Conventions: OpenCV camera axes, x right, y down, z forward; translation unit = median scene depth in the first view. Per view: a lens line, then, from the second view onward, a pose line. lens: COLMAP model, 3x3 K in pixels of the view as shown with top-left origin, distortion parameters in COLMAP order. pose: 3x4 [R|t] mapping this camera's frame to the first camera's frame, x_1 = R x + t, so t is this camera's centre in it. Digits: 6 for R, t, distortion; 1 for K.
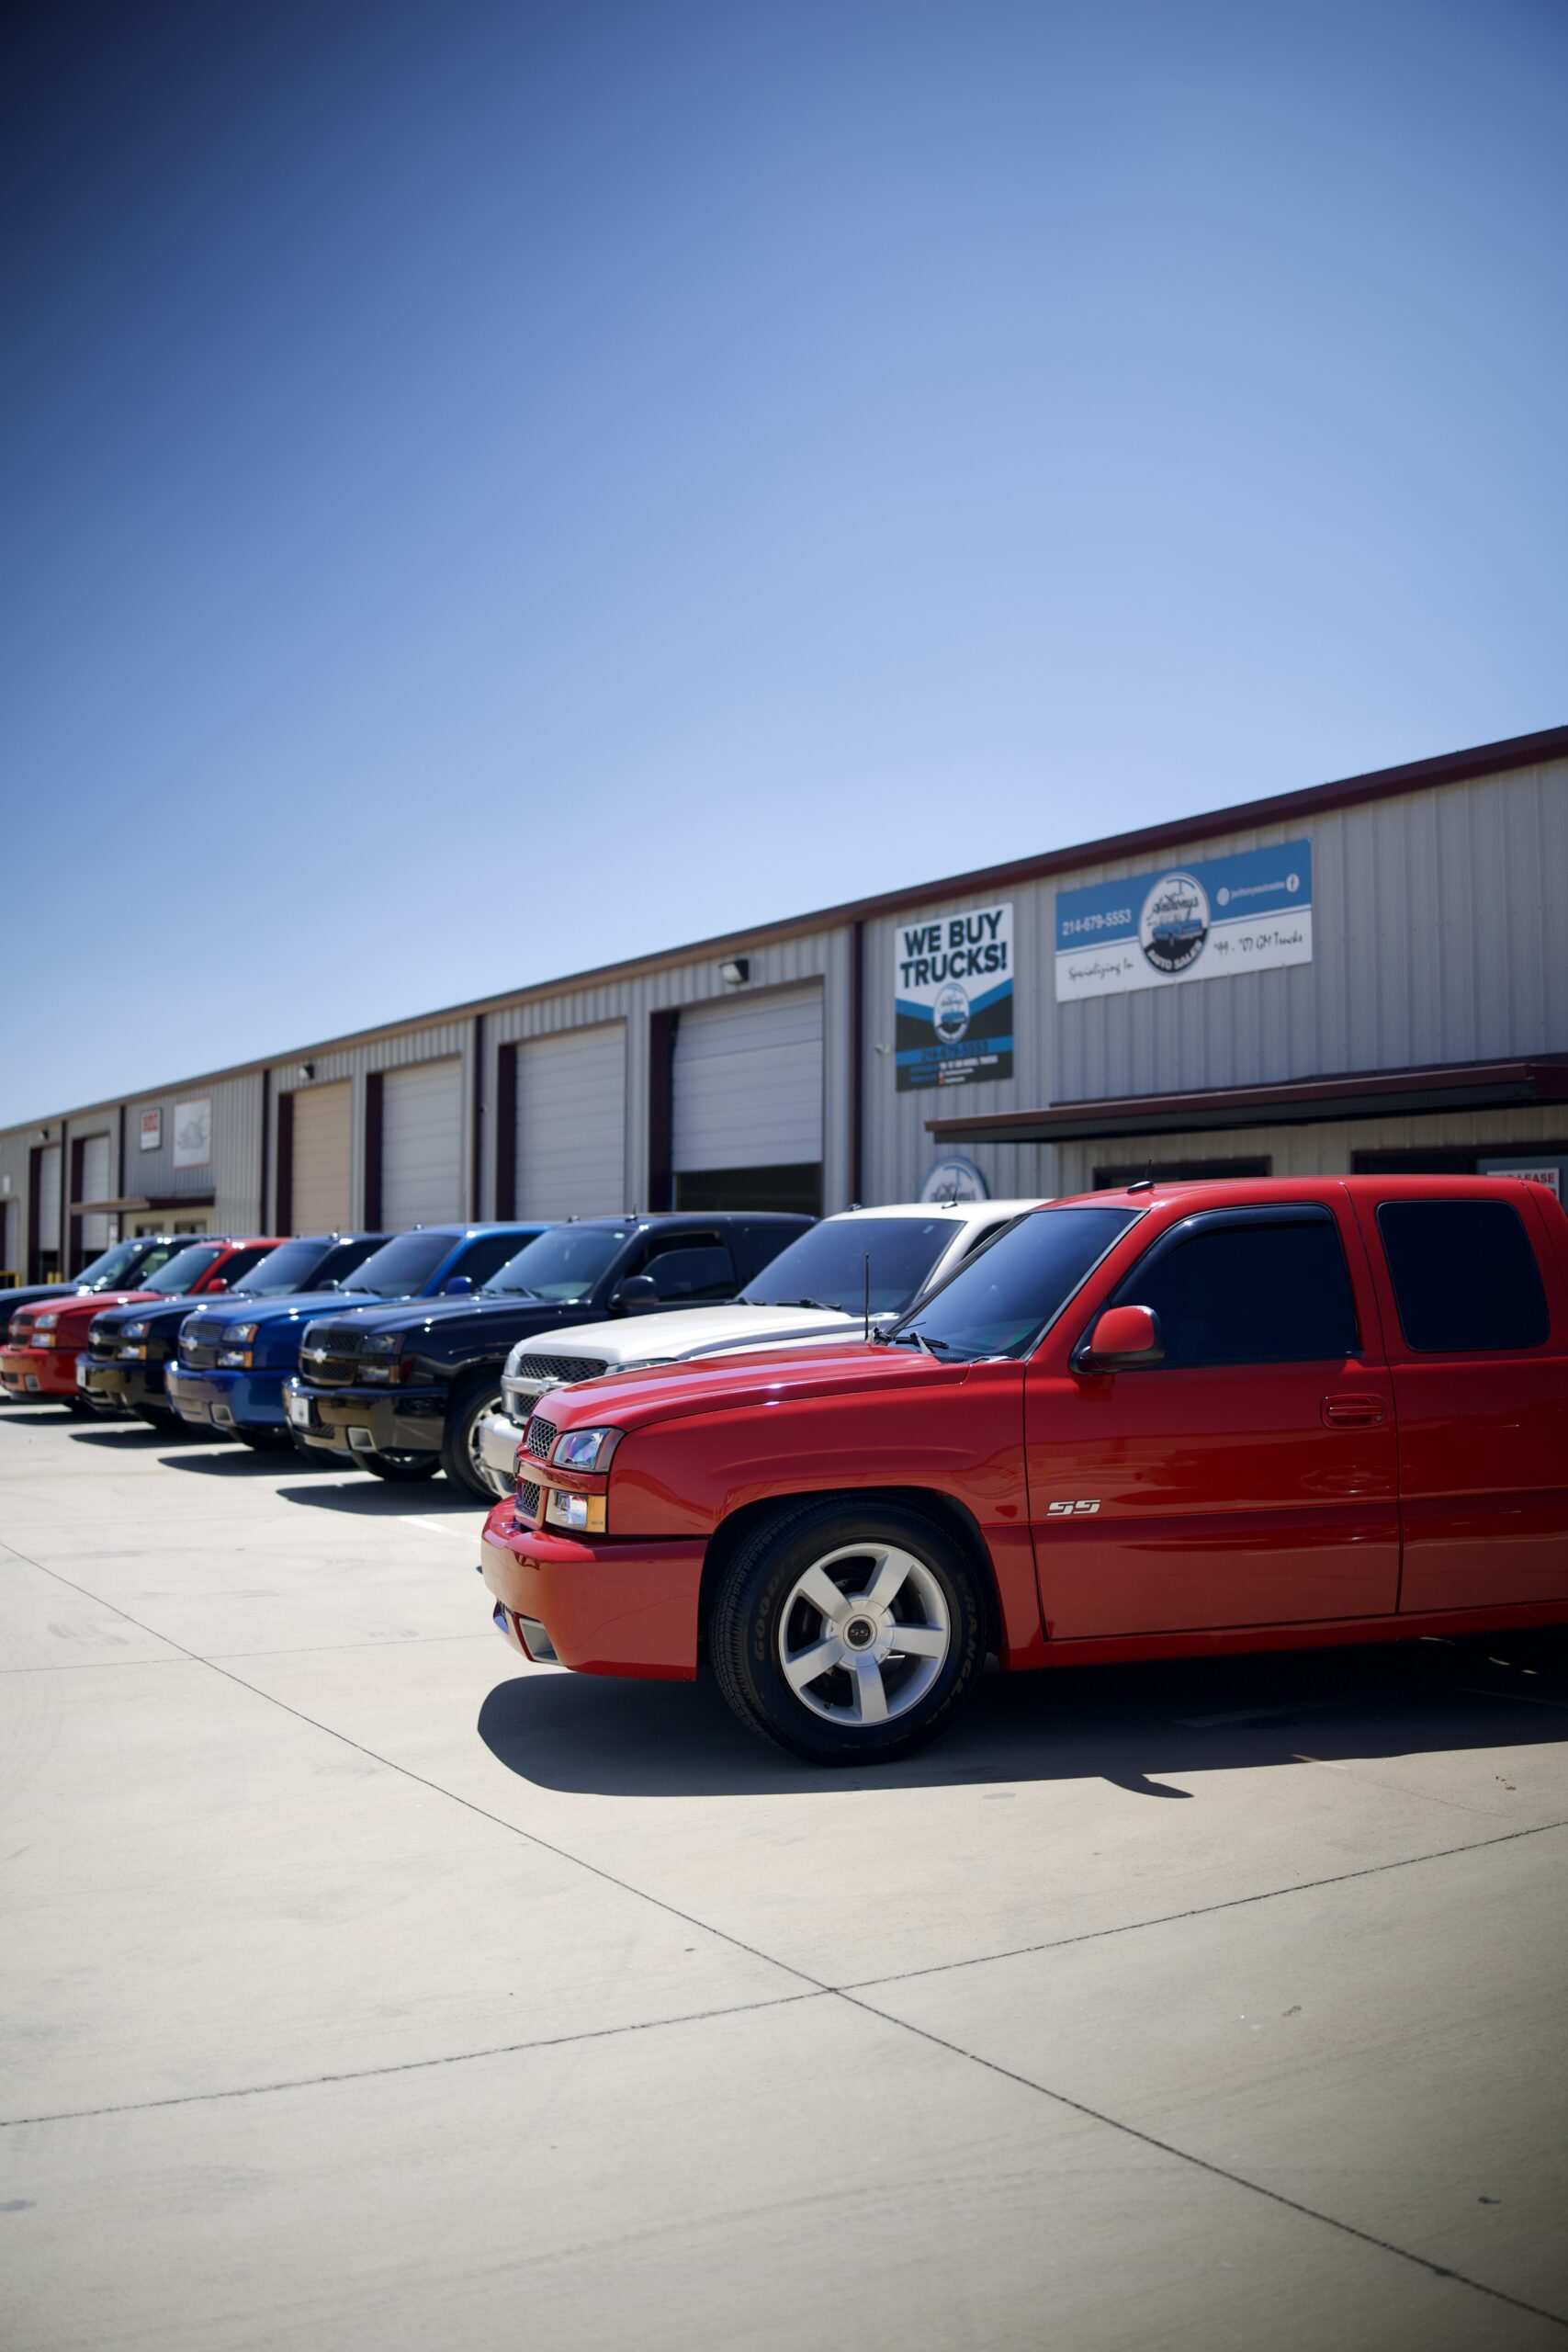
lens RADIAL K [[2226.2, 0, 777.0], [0, 2226.2, 1174.7], [0, 0, 1]] dist [-0.220258, 0.061158]
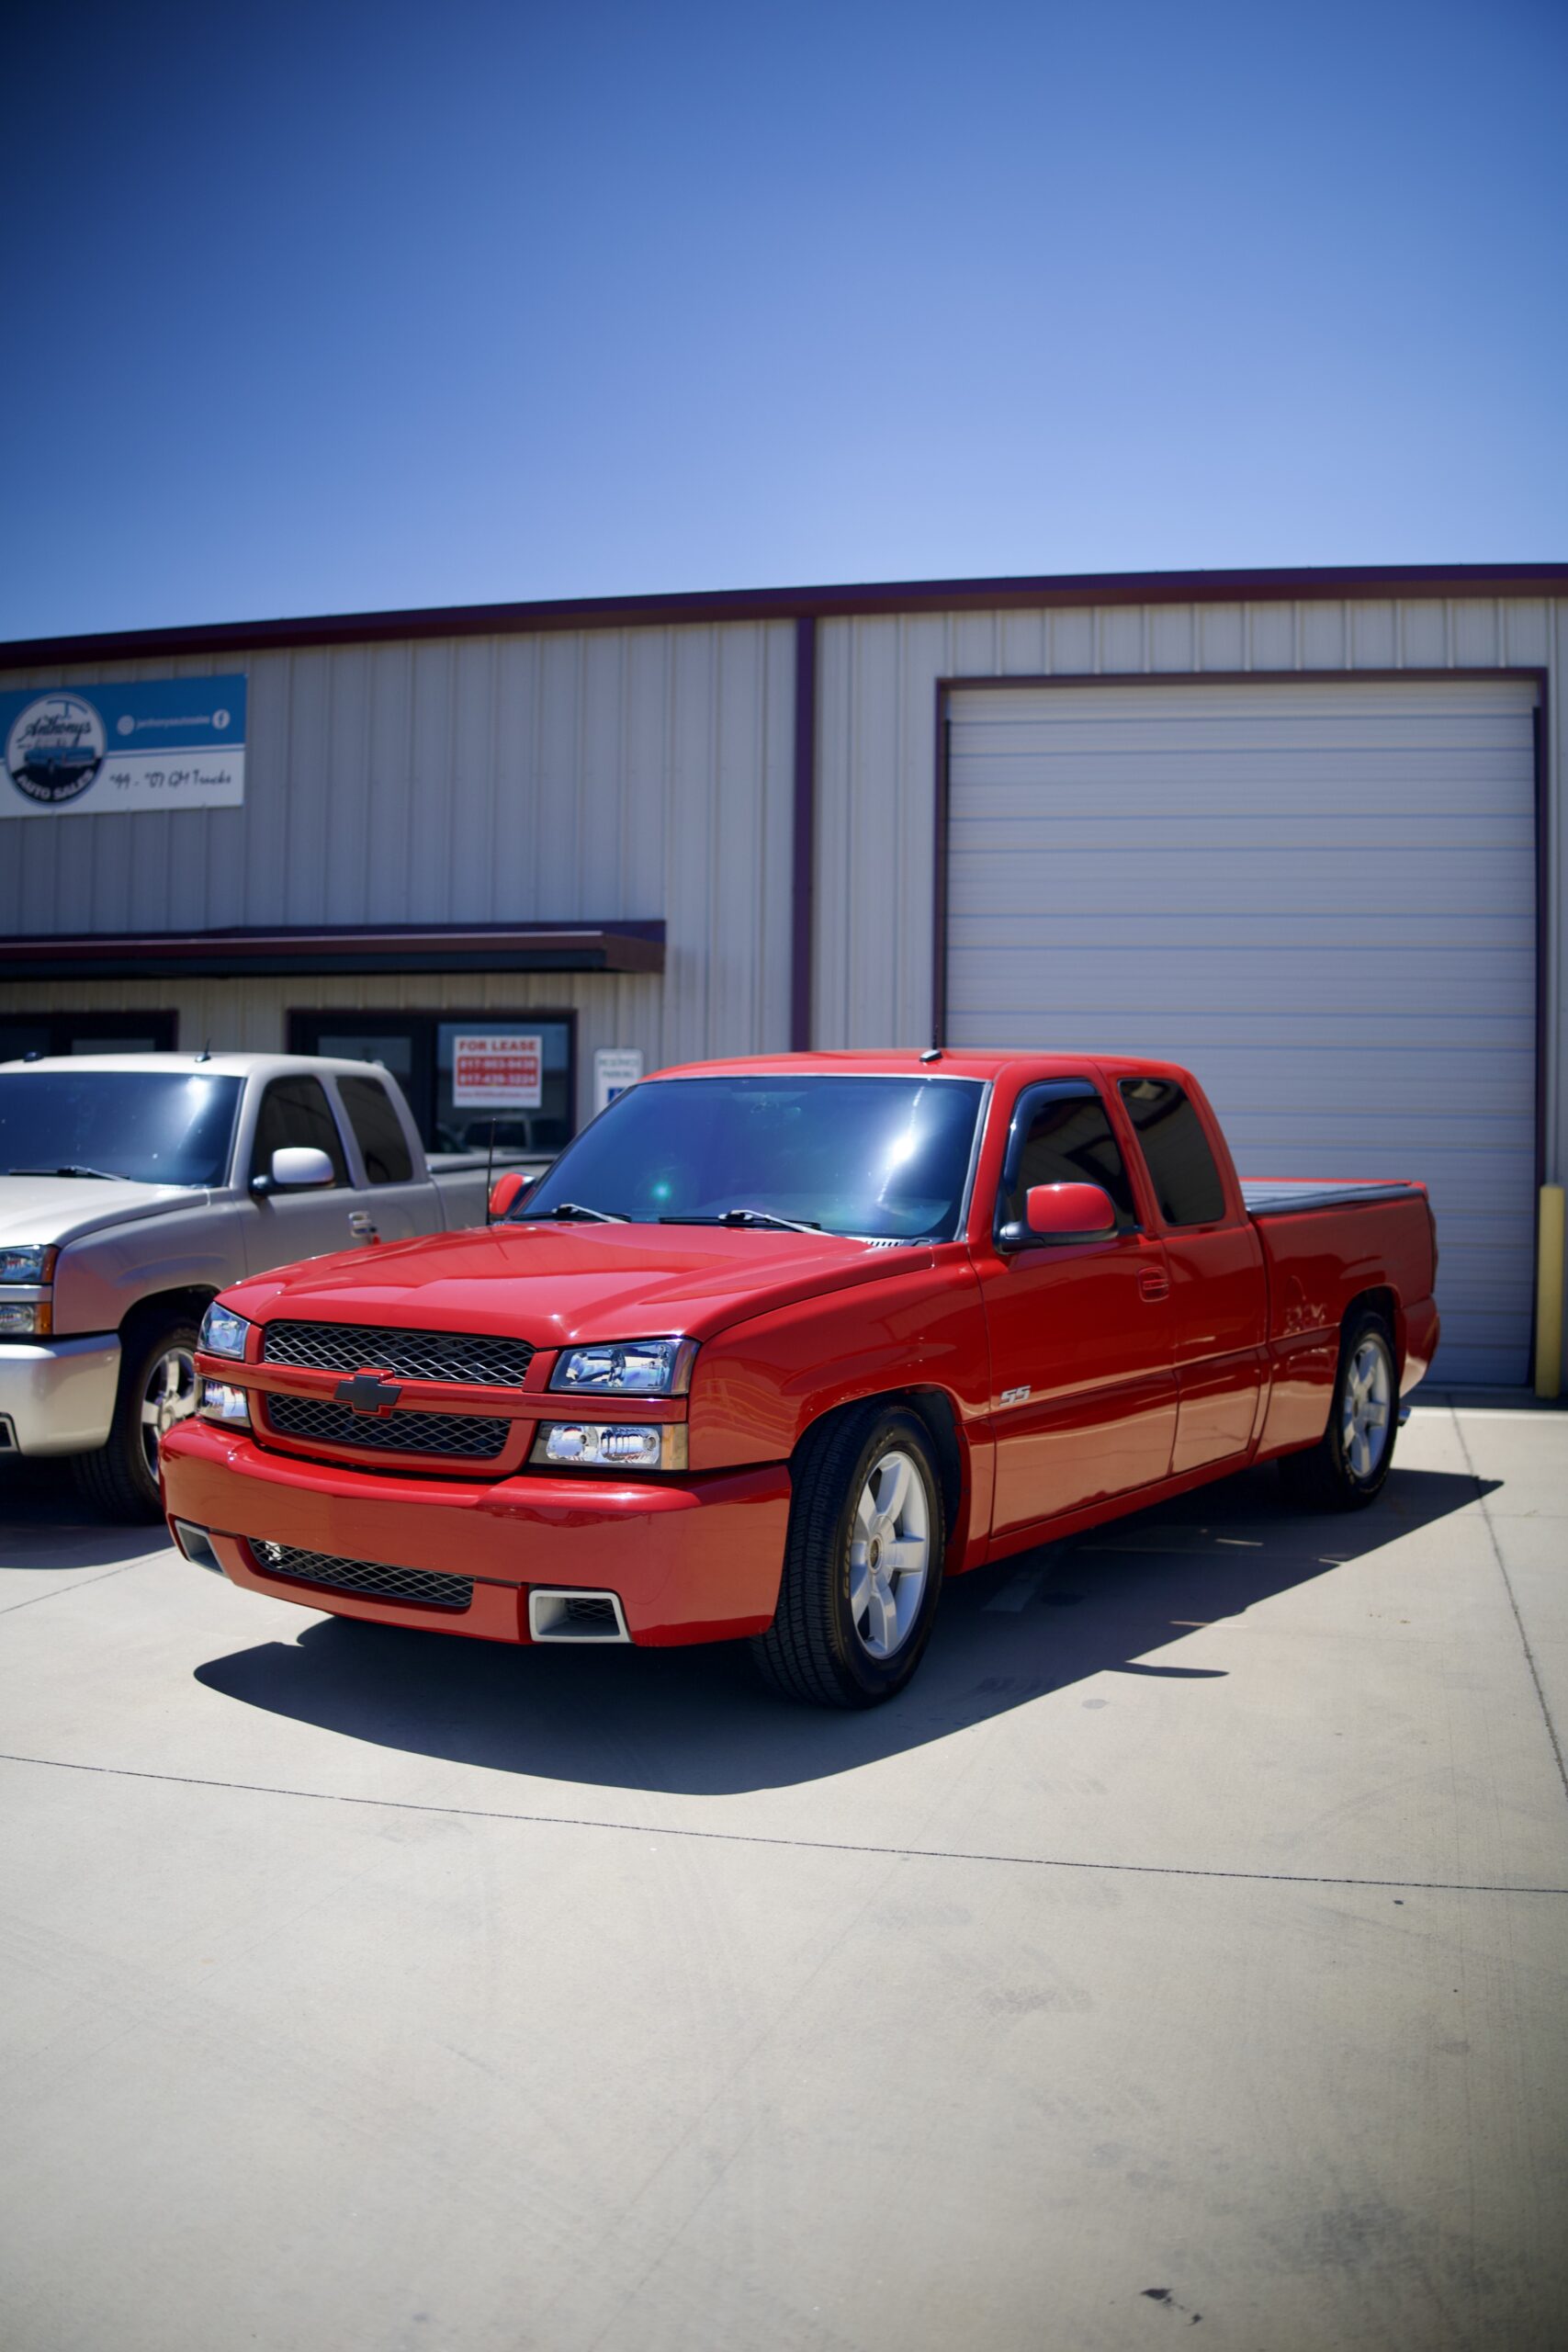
lens RADIAL K [[2226.2, 0, 777.0], [0, 2226.2, 1174.7], [0, 0, 1]] dist [-0.220258, 0.061158]
pose [[0.711537, -0.004251, 0.702636, -0.232350], [-0.041623, 0.997971, 0.048188, 0.005560], [-0.701415, -0.063533, 0.709916, 0.154039]]
